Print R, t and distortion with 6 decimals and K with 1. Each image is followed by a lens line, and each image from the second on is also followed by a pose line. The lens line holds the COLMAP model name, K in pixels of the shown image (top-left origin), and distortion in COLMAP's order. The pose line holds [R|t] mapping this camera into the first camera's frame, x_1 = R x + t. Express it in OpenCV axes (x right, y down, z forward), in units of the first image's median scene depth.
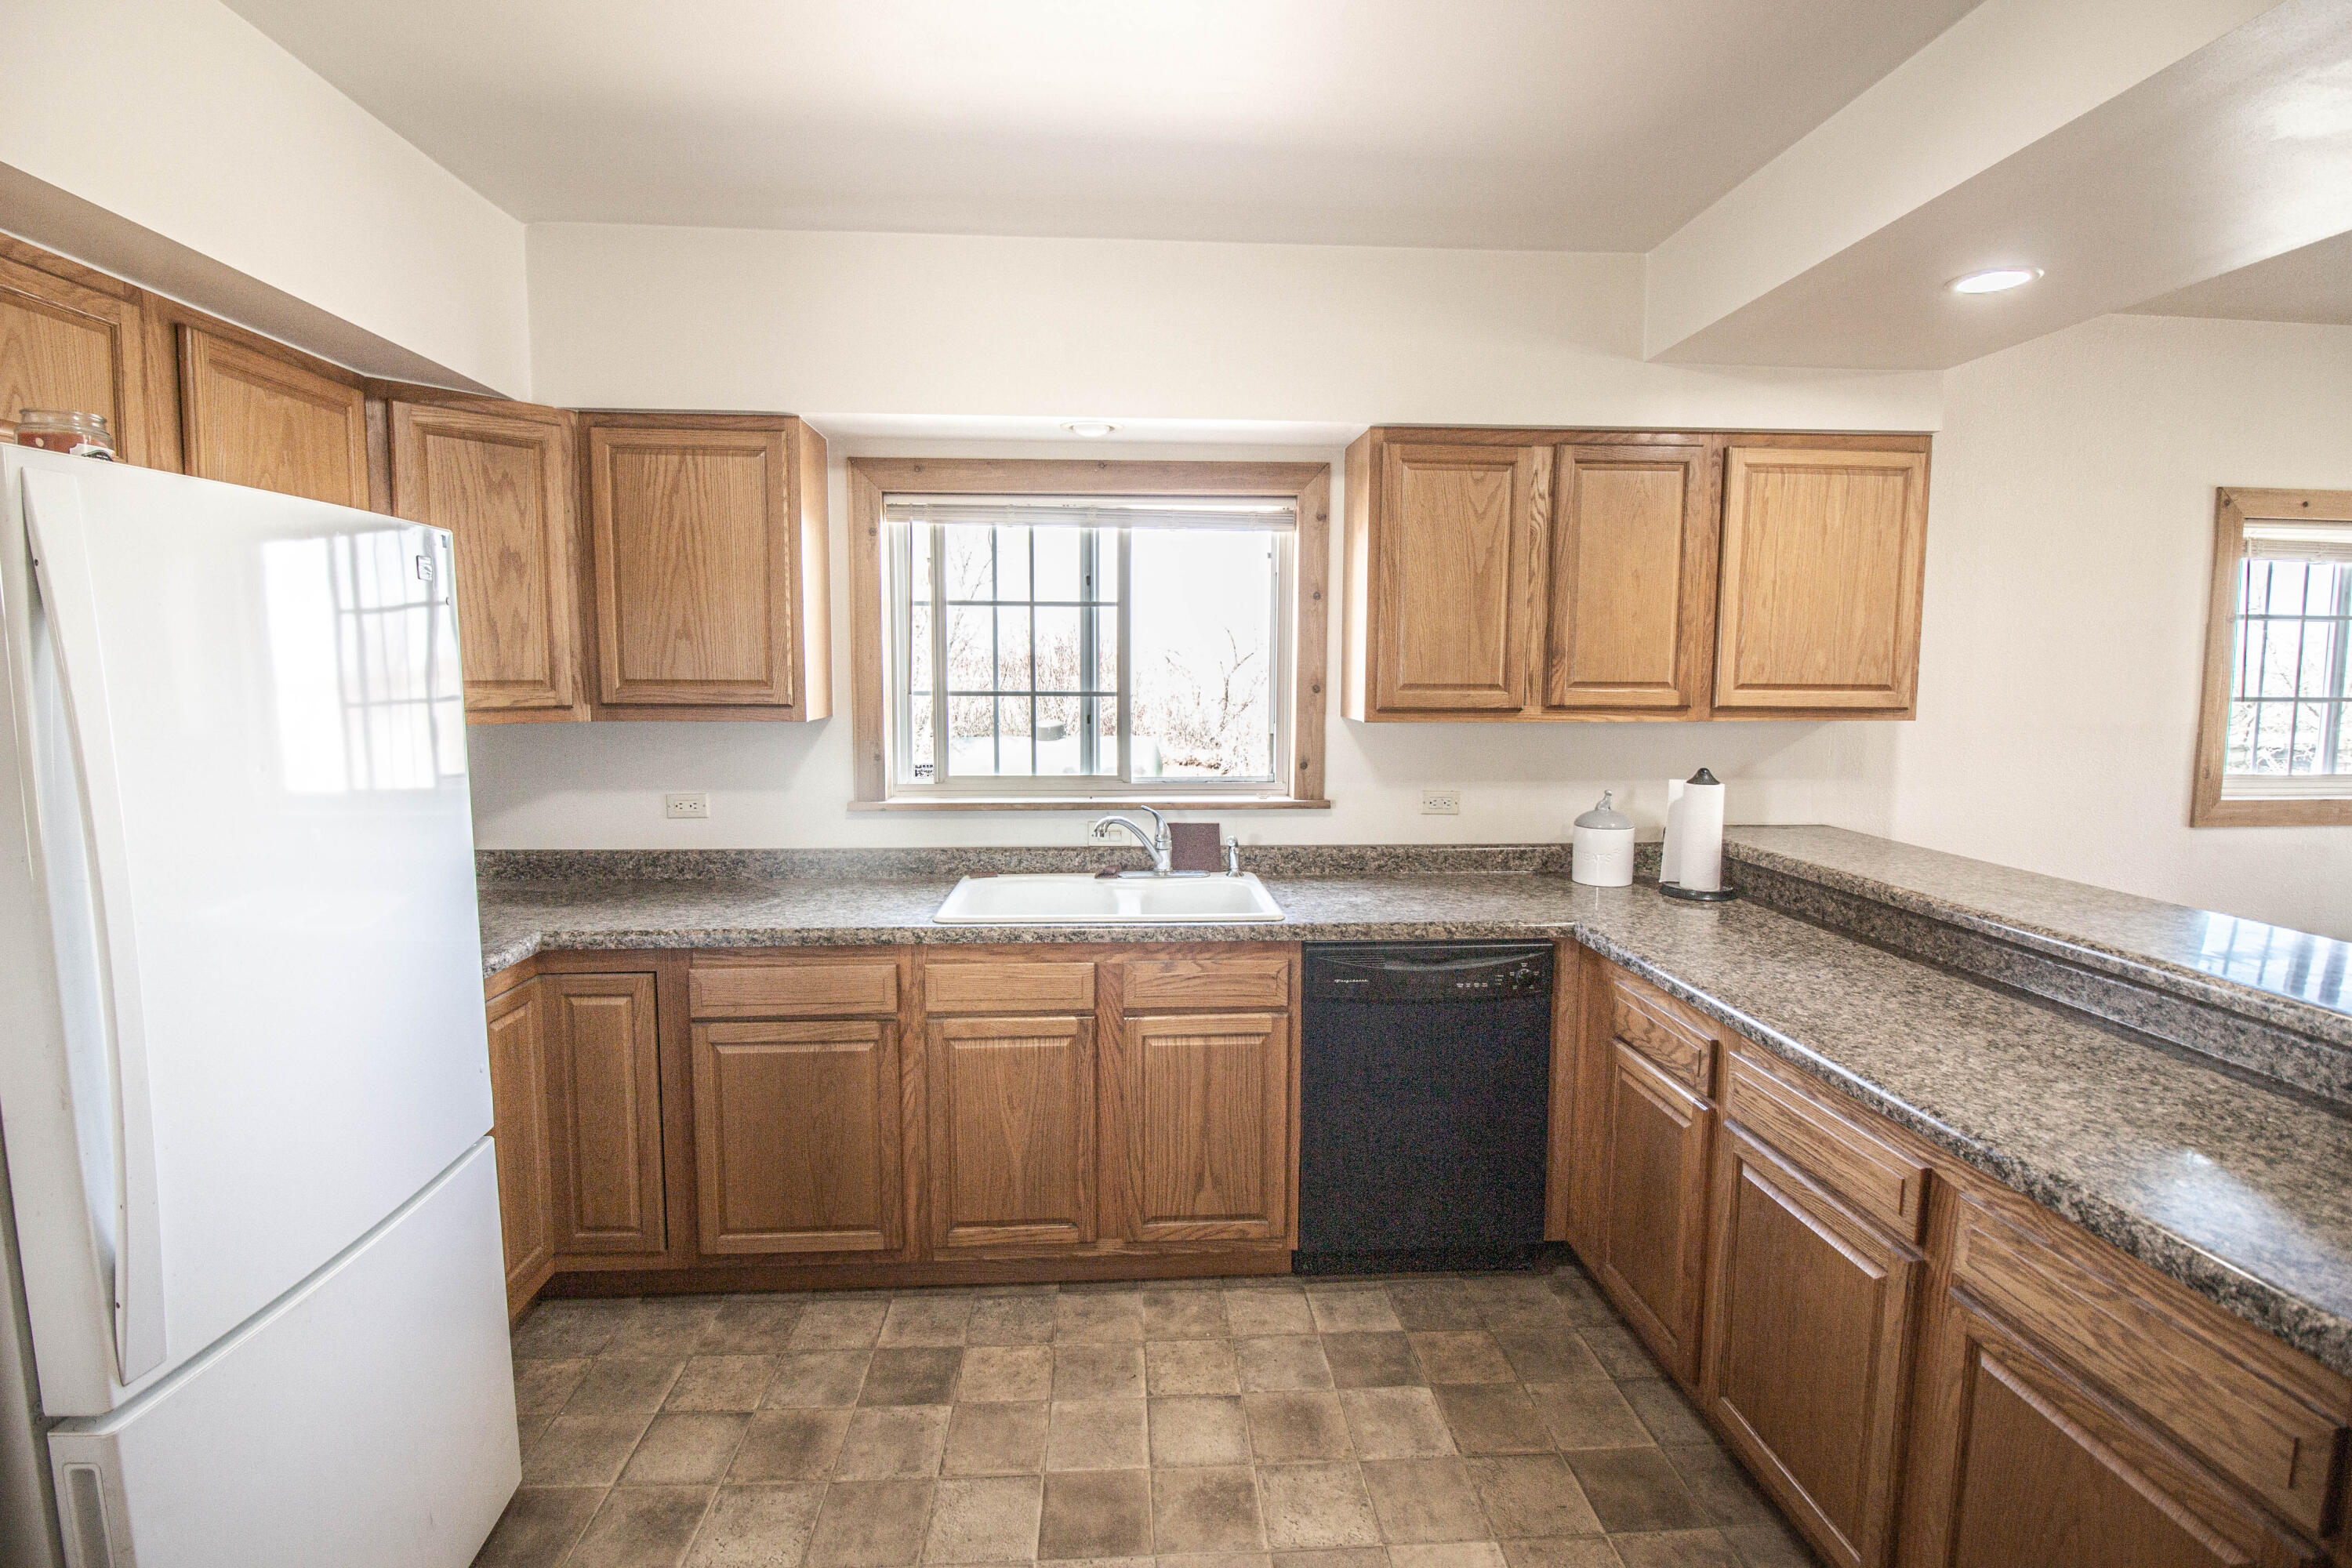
lens RADIAL K [[1086.5, 0, 1179.3], [0, 1086.5, 765.7], [0, 0, 1]] dist [-0.001212, -0.011855]
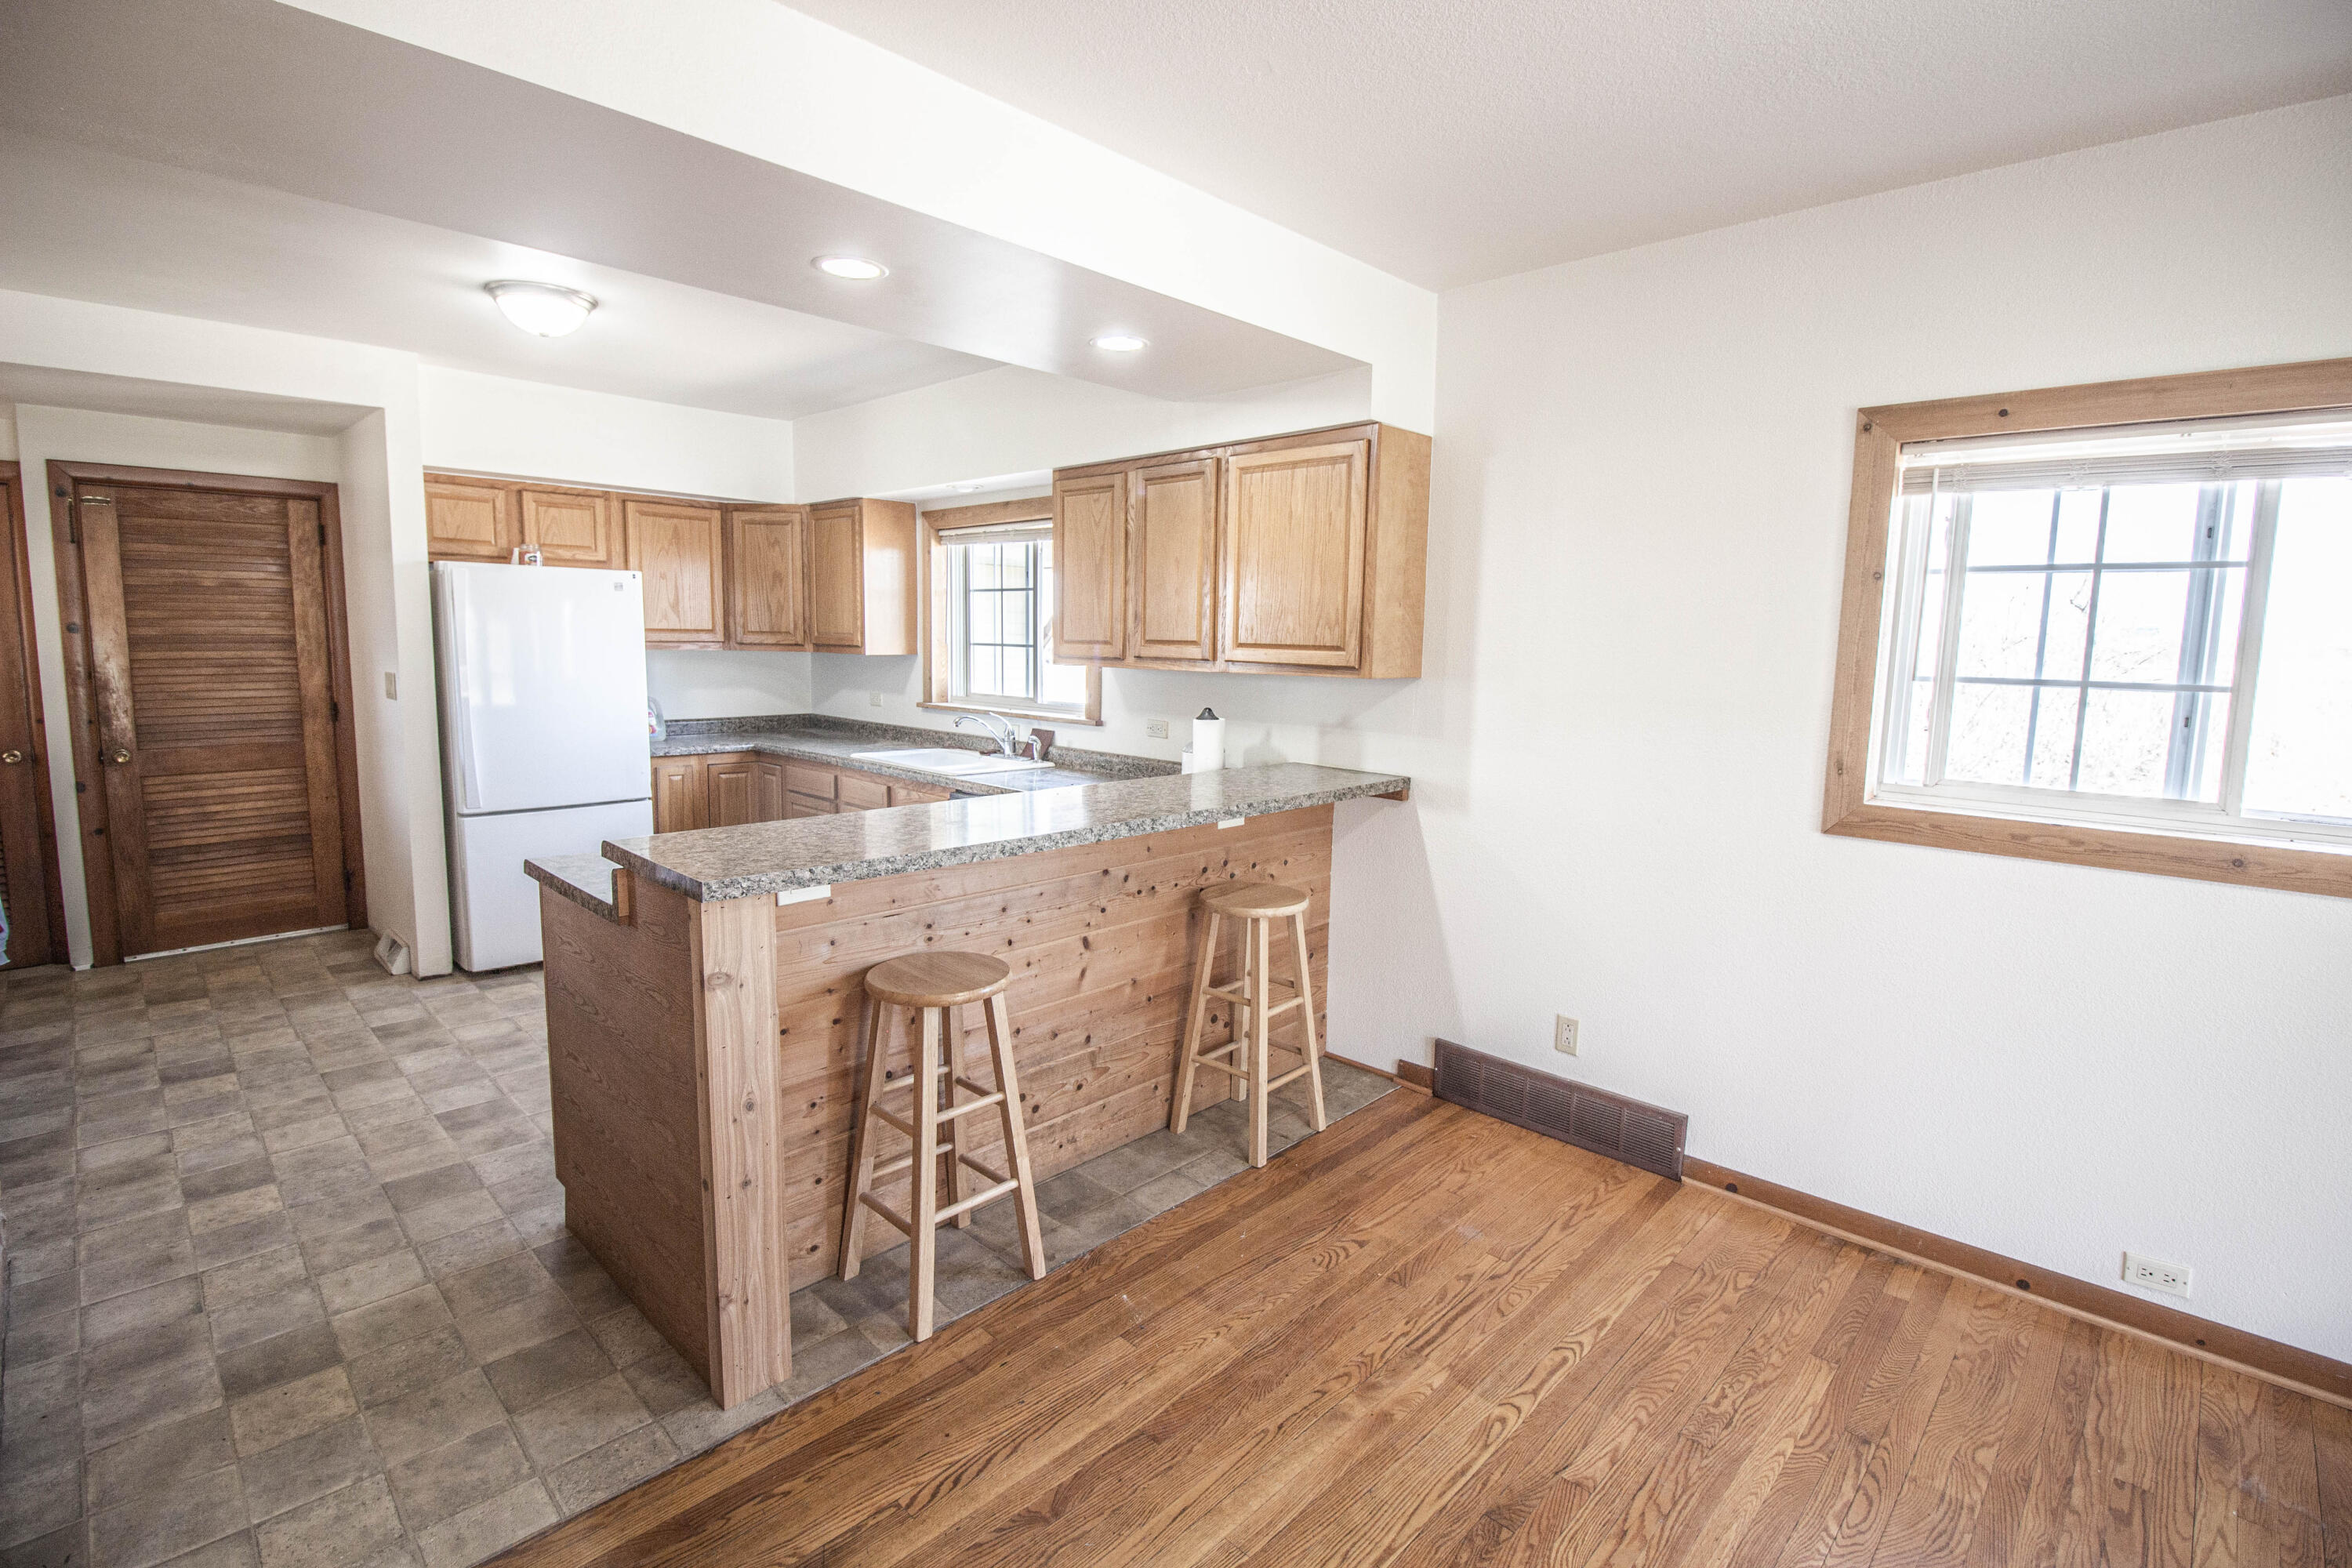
lens RADIAL K [[1087.8, 0, 1182.5], [0, 1087.8, 764.5], [0, 0, 1]] dist [0.001232, -0.013031]
pose [[0.671337, 0.096896, -0.734791, 1.373965], [-0.081499, 0.995056, 0.056756, -0.001783], [0.736658, 0.021782, 0.675915, 0.099687]]
